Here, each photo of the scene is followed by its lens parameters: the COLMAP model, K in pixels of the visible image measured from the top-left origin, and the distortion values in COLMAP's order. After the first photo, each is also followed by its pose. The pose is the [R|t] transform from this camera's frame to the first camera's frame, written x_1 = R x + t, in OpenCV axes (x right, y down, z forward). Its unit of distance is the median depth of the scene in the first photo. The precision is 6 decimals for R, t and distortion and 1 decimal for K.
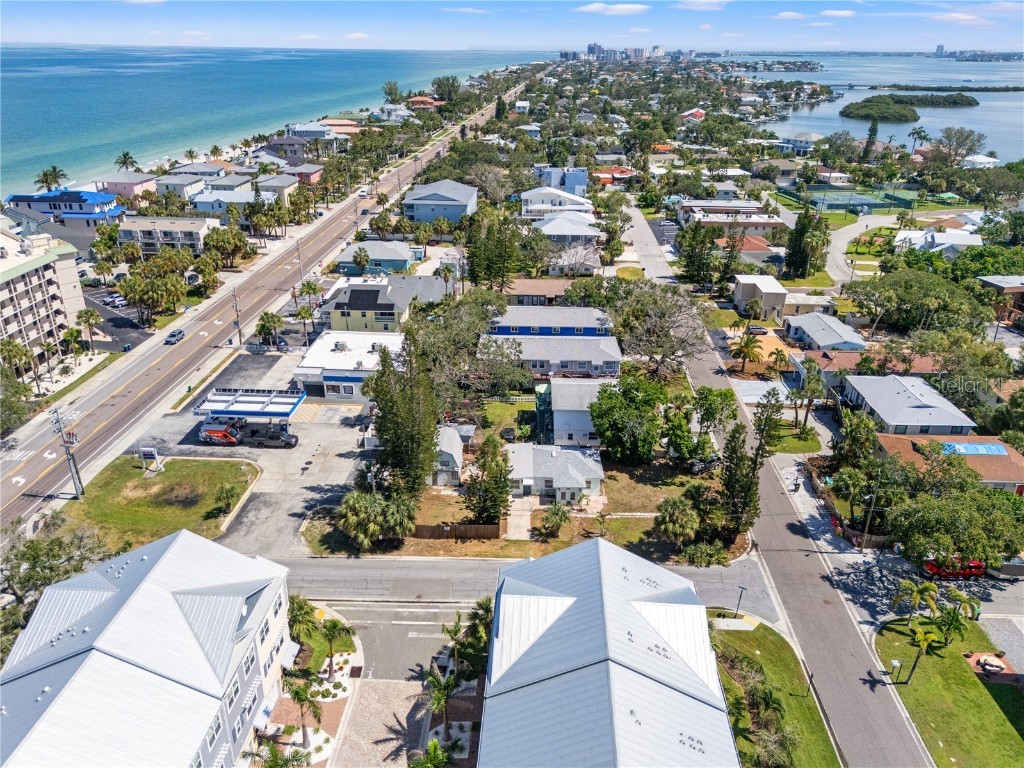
lens RADIAL K [[753.6, 0, 512.0], [0, 753.6, 384.0], [0, 0, 1]] dist [0.072617, -0.072687]
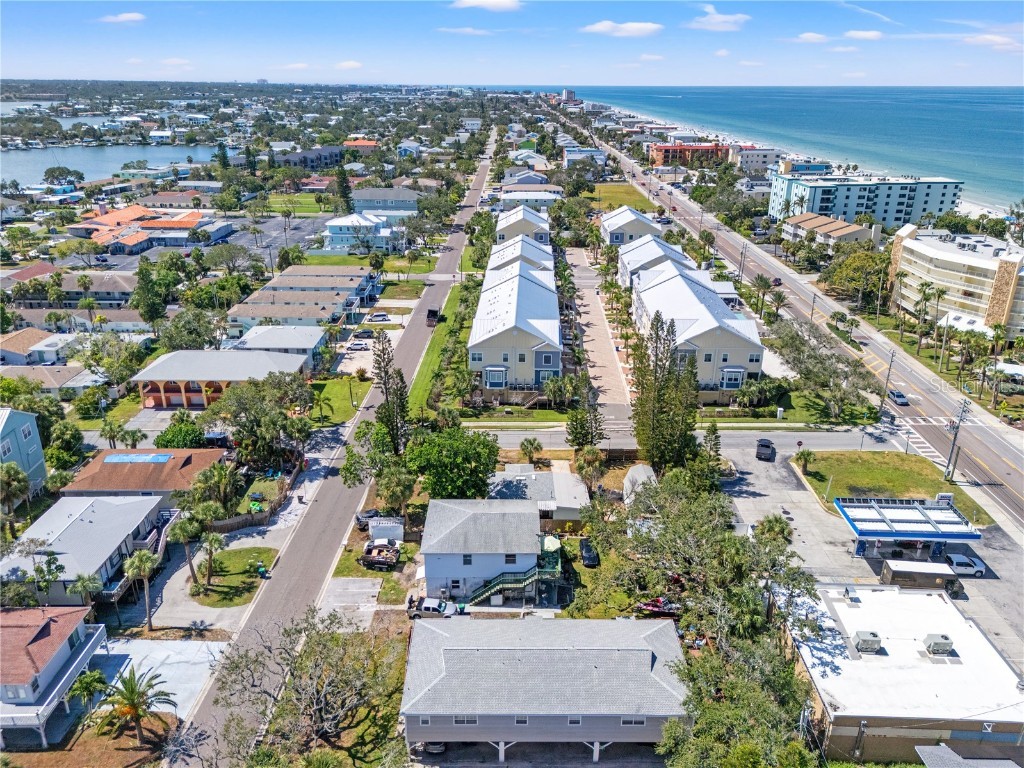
lens RADIAL K [[753.6, 0, 512.0], [0, 753.6, 384.0], [0, 0, 1]] dist [0.072617, -0.072687]
pose [[-0.999573, -0.004622, -0.028865, 0.085185], [-0.023895, 0.698028, 0.715672, -0.537989], [0.016841, 0.716055, -0.697840, 1.197220]]
